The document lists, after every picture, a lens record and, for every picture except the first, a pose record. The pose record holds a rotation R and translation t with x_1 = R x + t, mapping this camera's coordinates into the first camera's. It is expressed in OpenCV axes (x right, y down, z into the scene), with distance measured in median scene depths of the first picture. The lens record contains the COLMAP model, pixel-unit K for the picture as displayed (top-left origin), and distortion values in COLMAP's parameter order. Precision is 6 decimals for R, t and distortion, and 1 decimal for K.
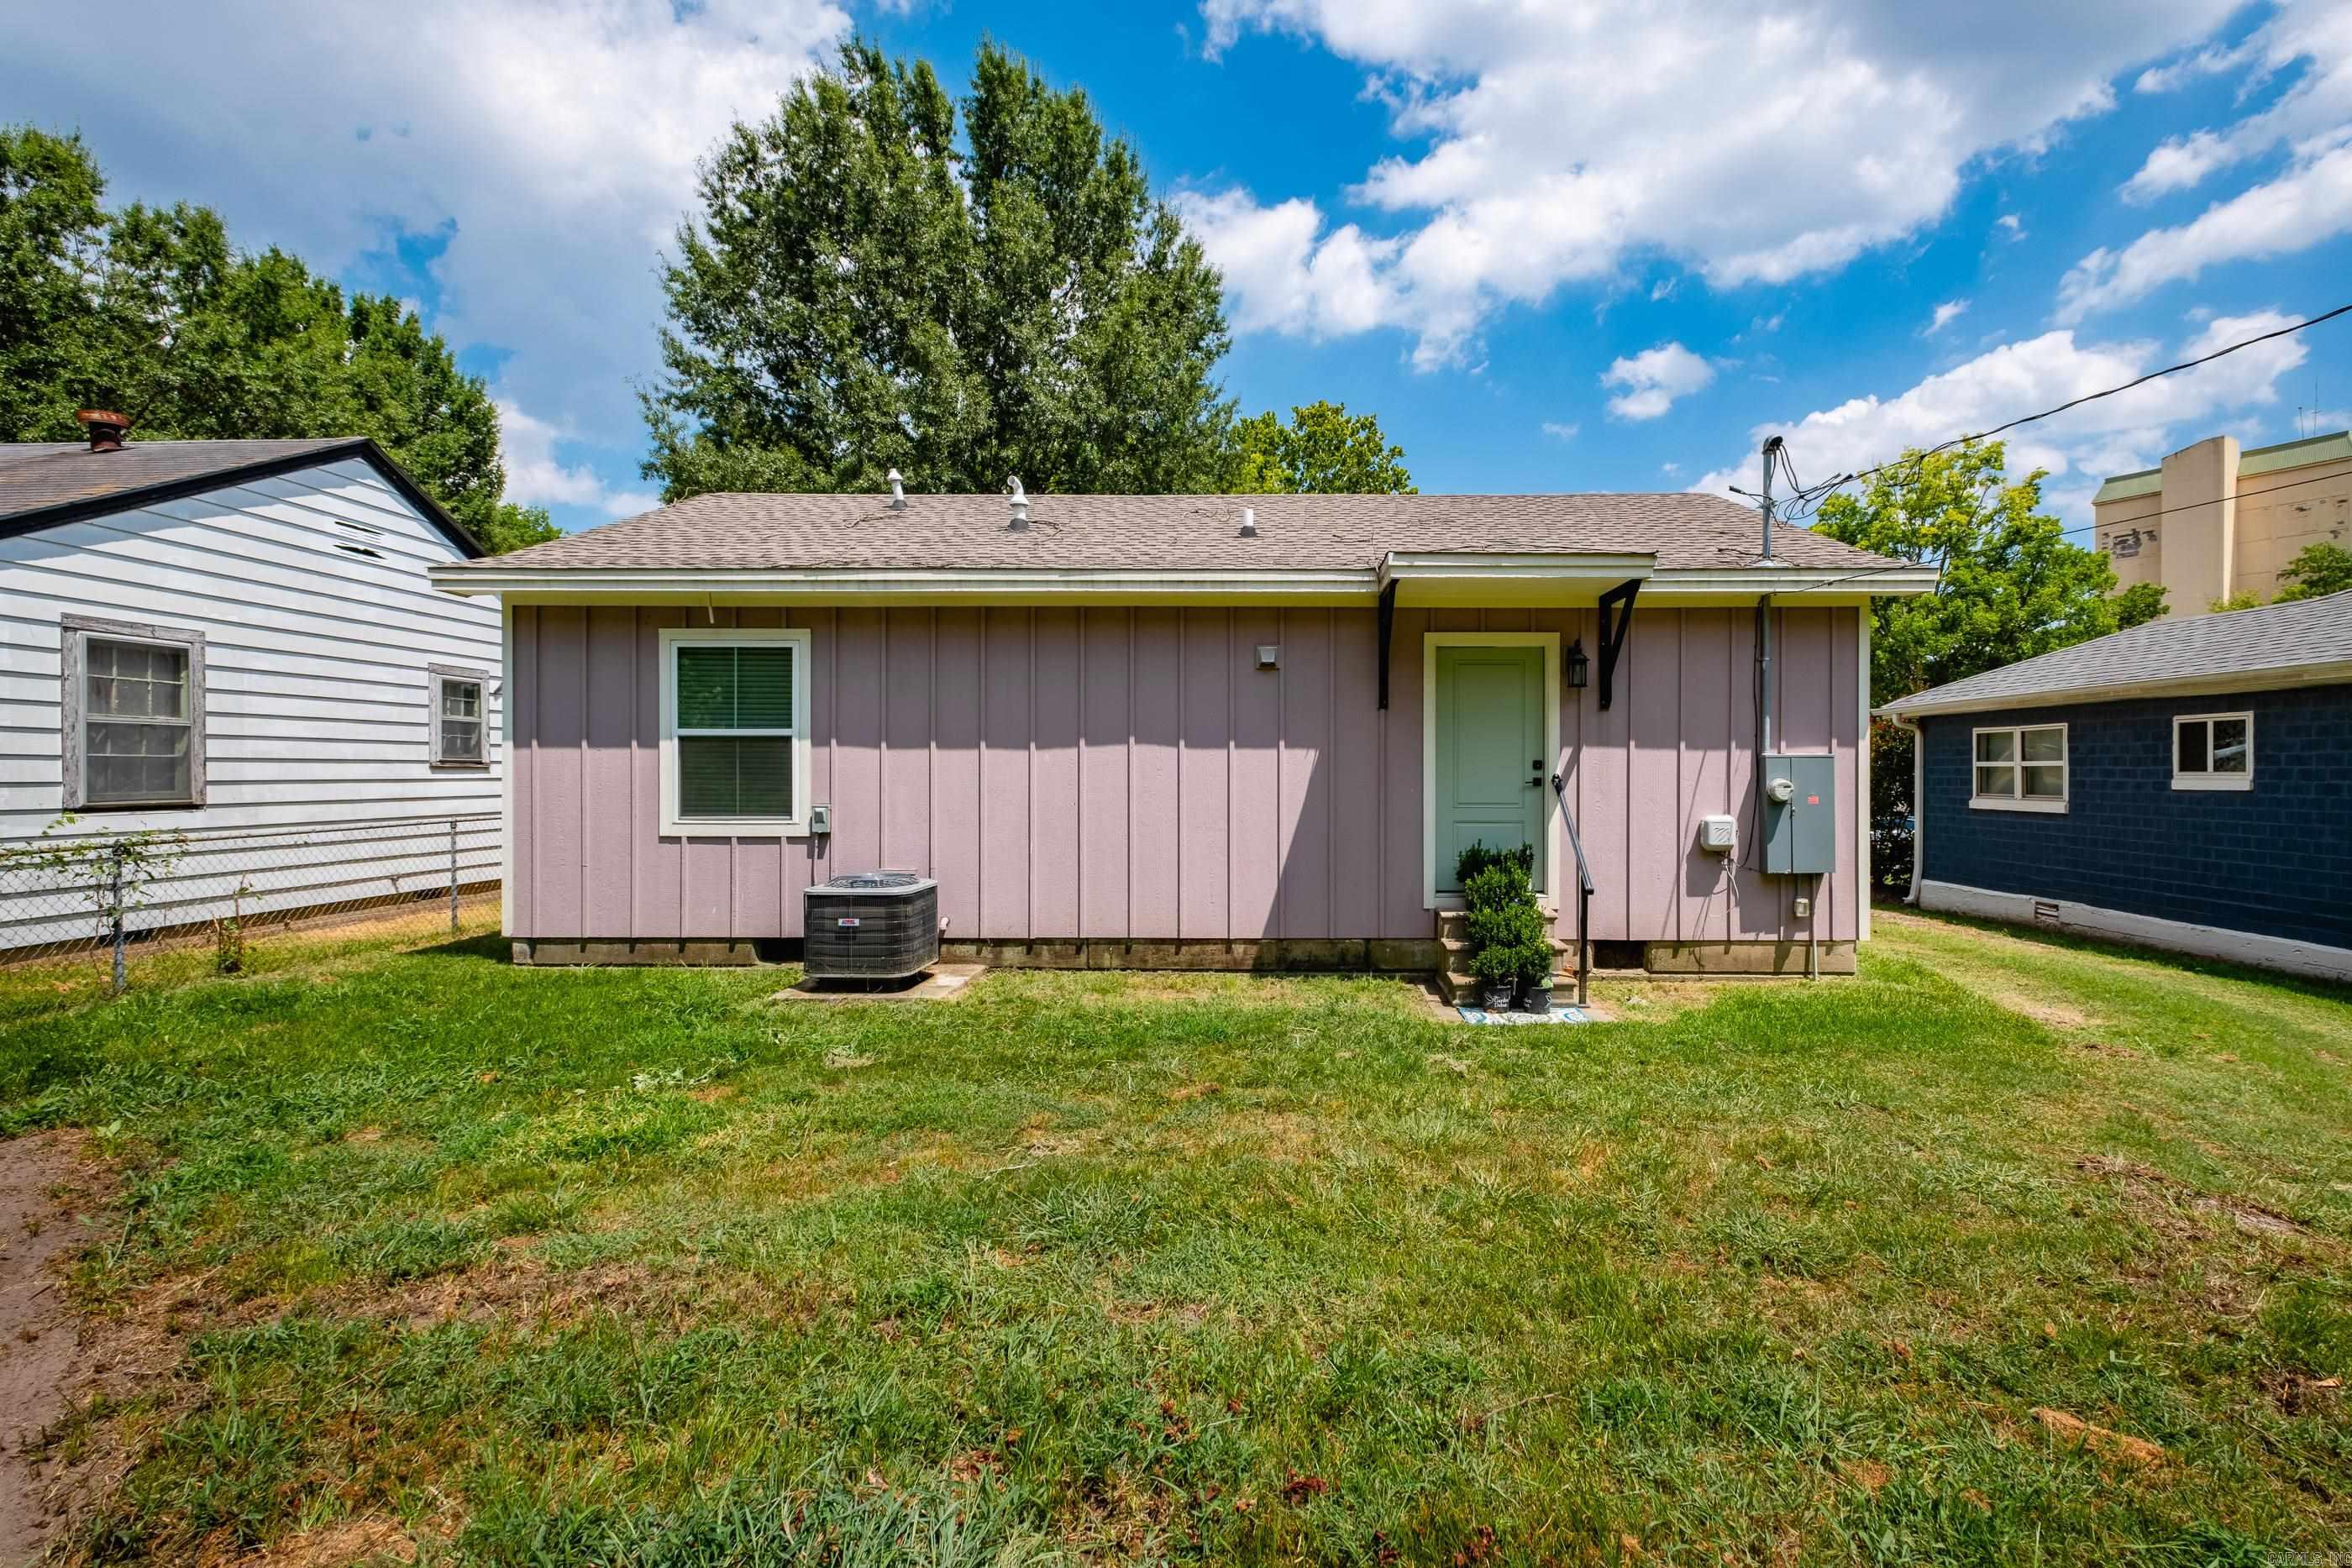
lens RADIAL K [[1020.4, 0, 1176.0], [0, 1020.4, 784.0], [0, 0, 1]] dist [-0.001922, 0.000027]
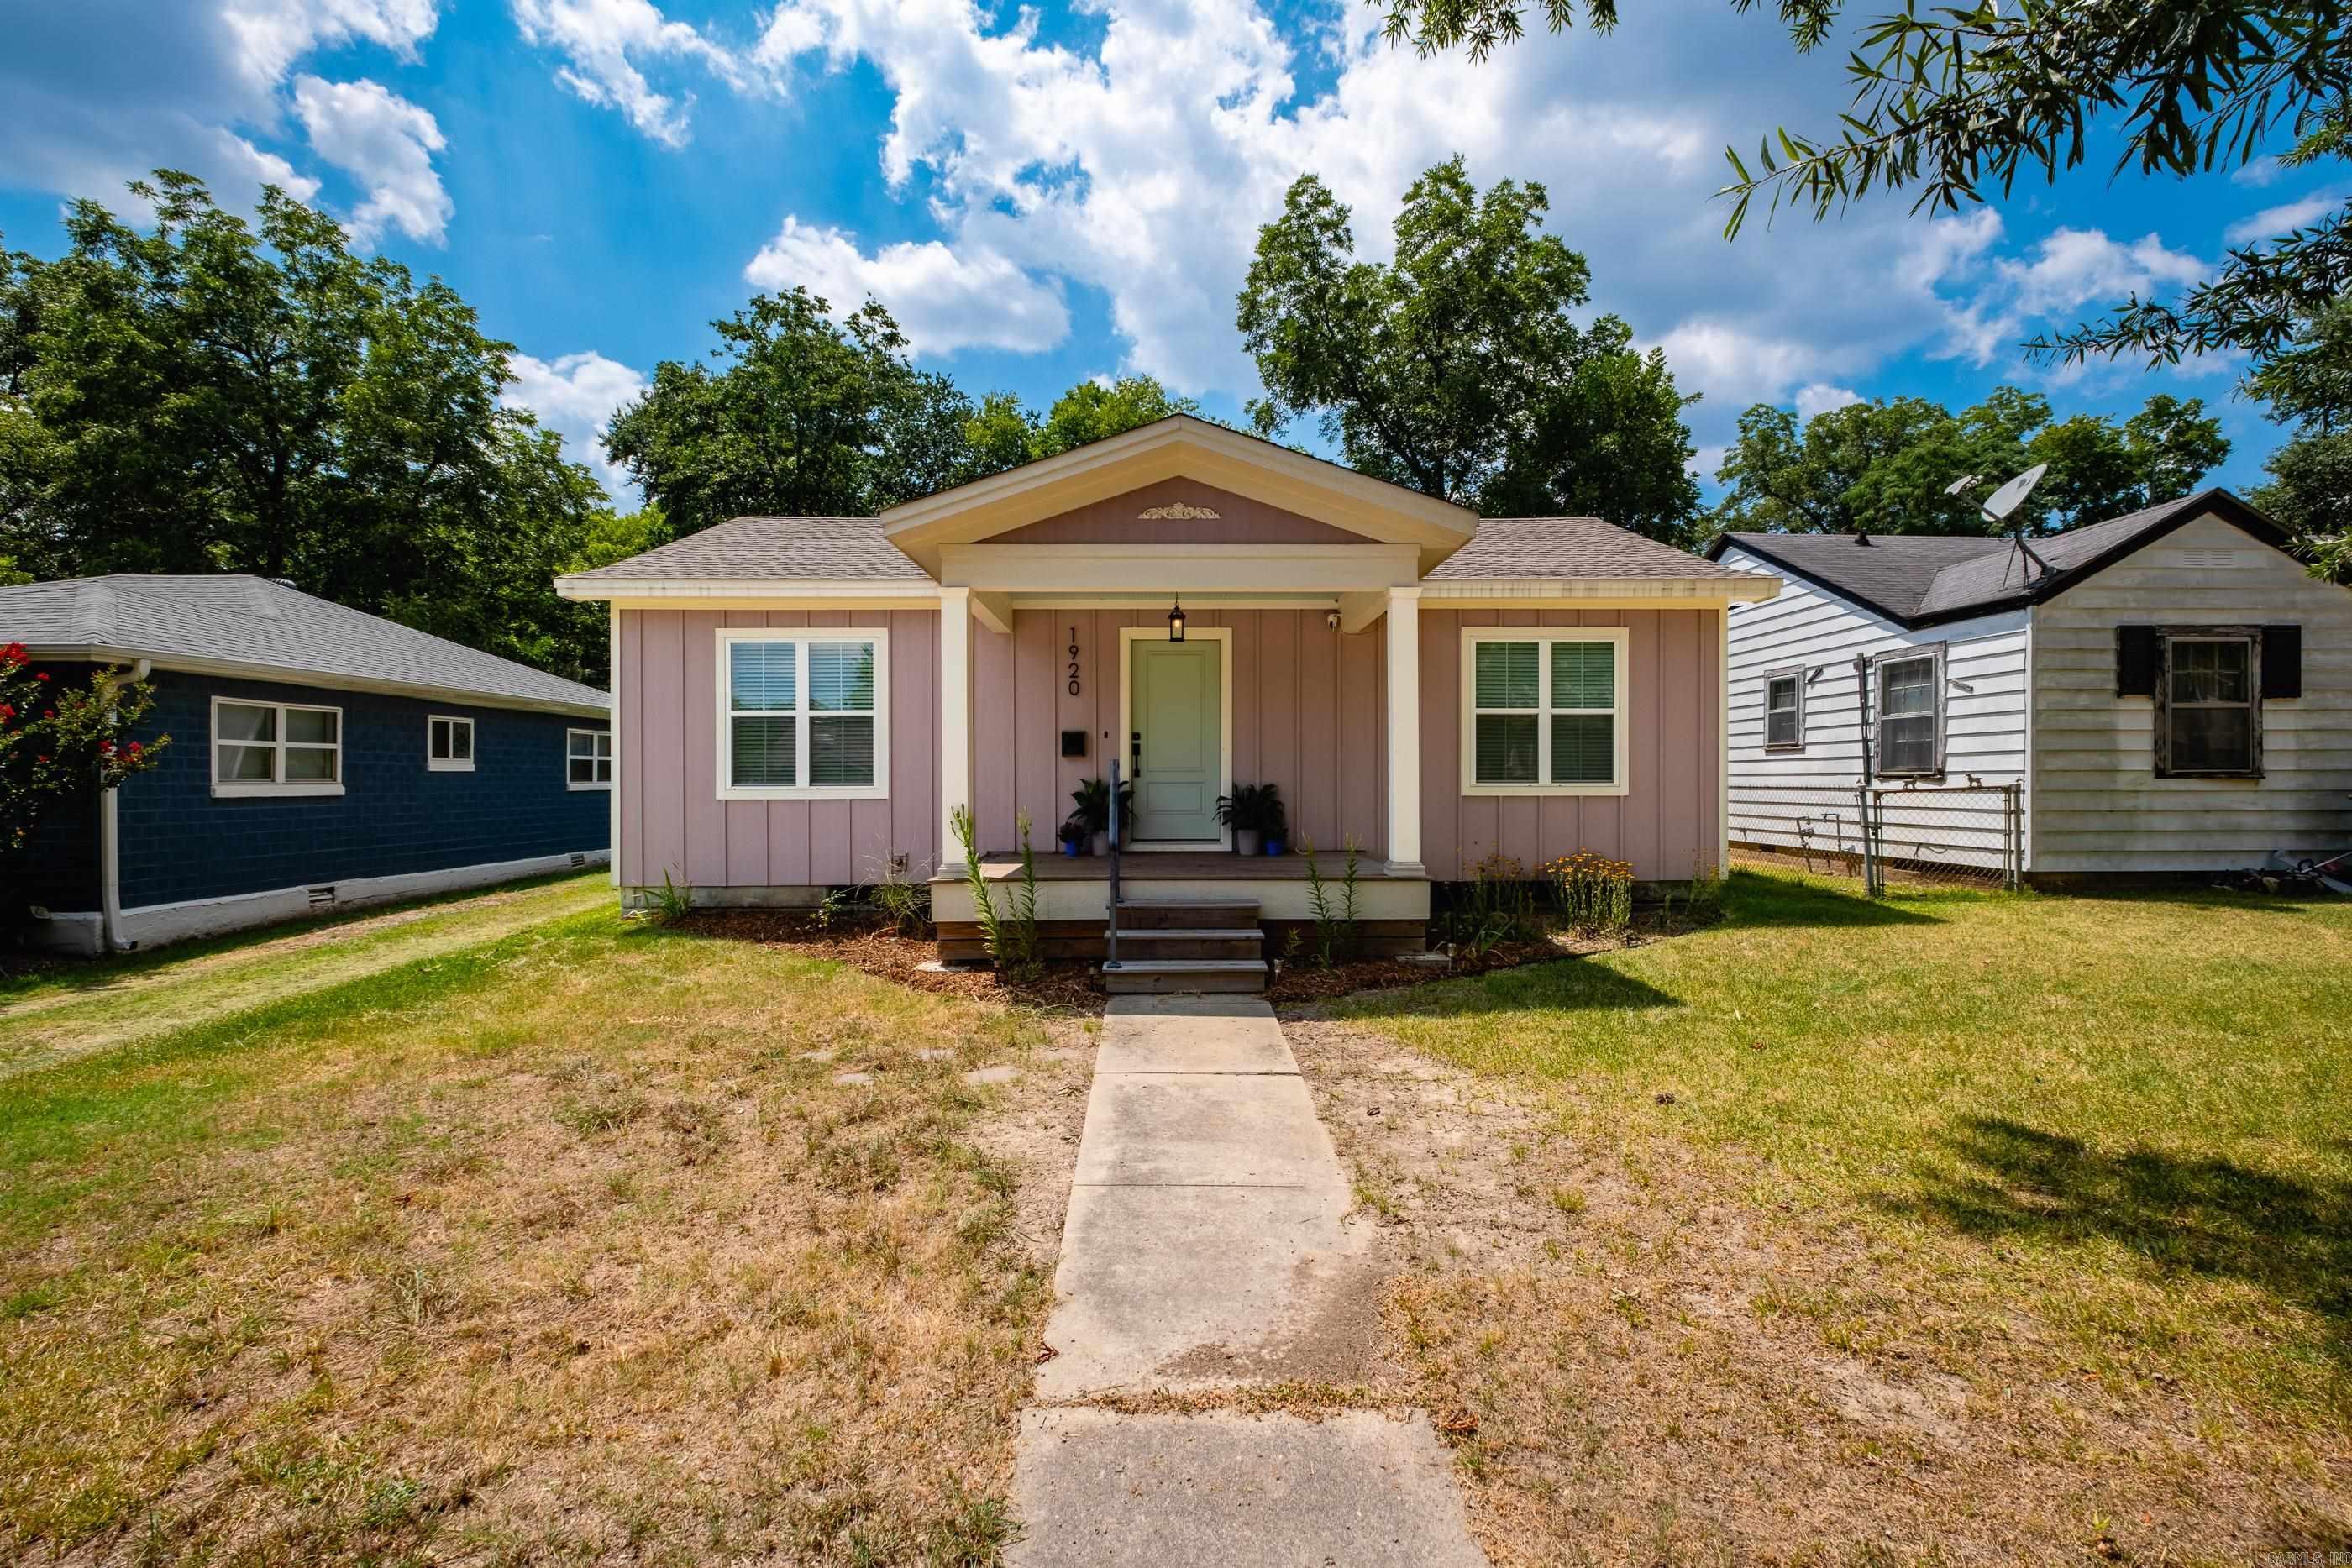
lens RADIAL K [[1021.1, 0, 1187.3], [0, 1021.1, 791.3], [0, 0, 1]] dist [0.018266, -0.012461]
pose [[-0.995338, 0.005127, -0.096307, 0.138655], [0.003069, 0.999764, 0.021505, 0.005899], [0.096394, 0.021109, -0.995119, 2.358311]]
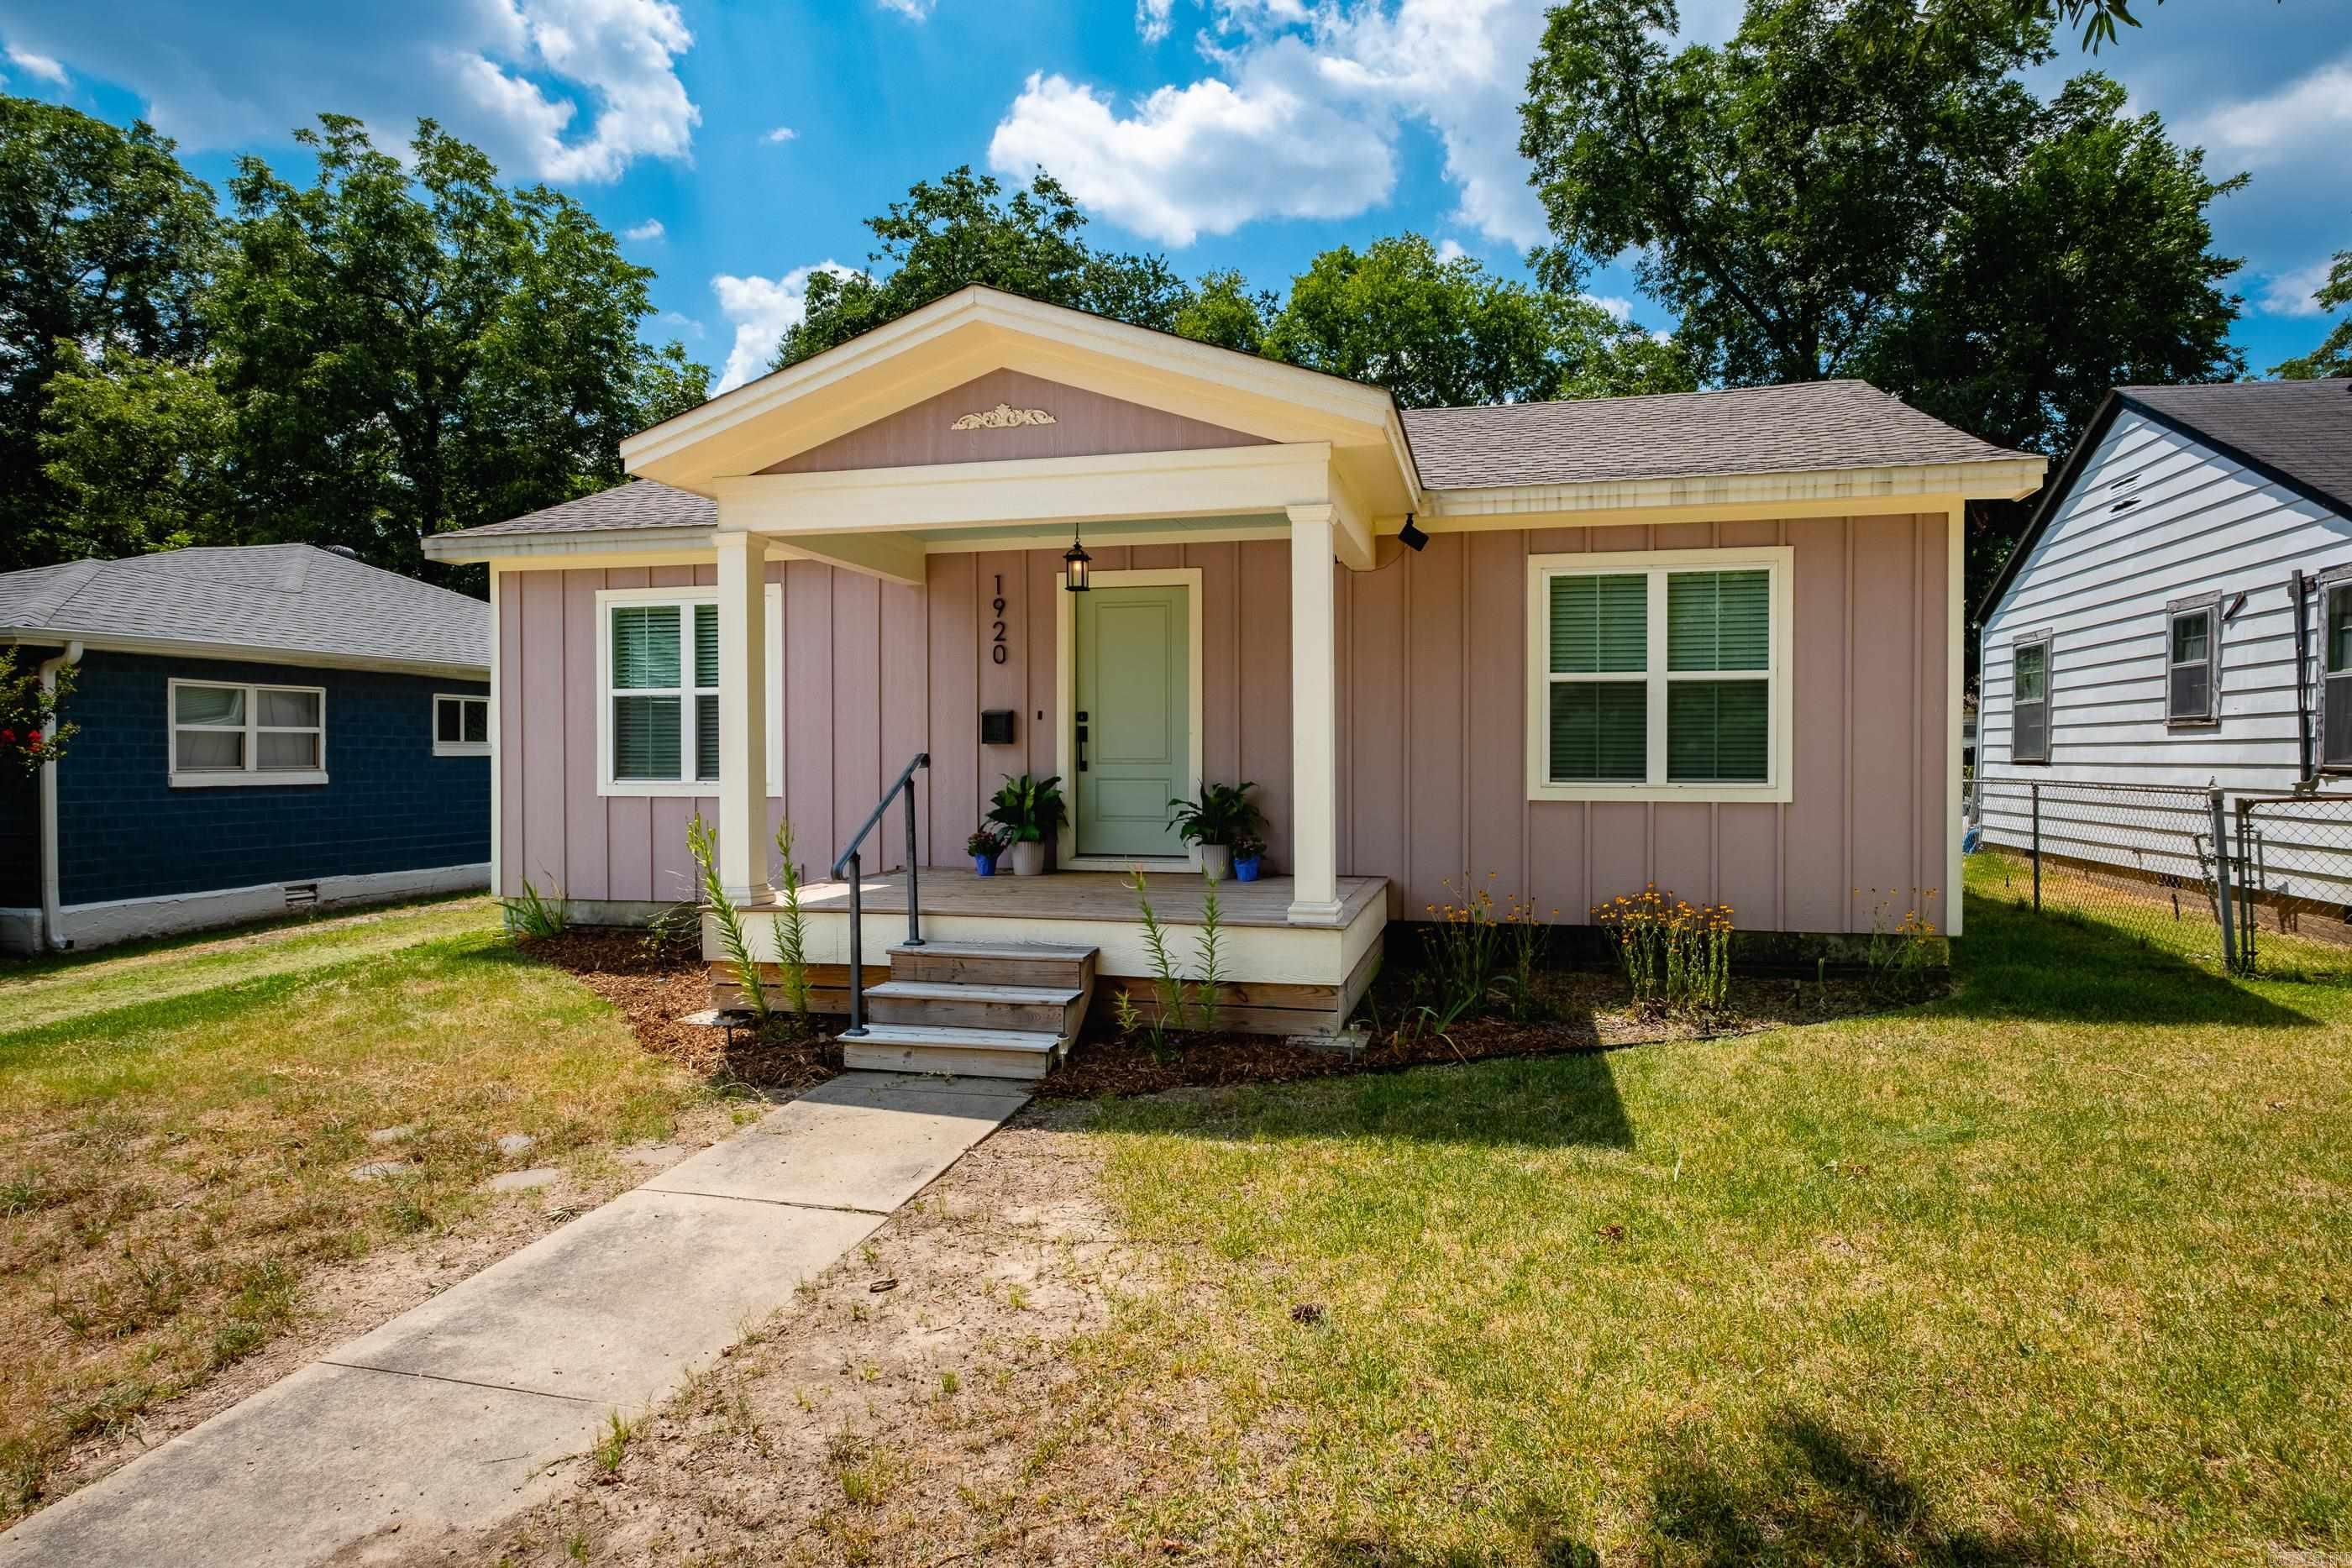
lens RADIAL K [[1292.9, 0, 1221.3], [0, 1292.9, 781.7], [0, 0, 1]] dist [0.007977, -0.000953]
pose [[-0.987647, -0.001076, 0.156693, -0.142844], [0.003626, 0.999552, 0.029716, -0.006106], [-0.156655, 0.029917, -0.987200, 2.286318]]
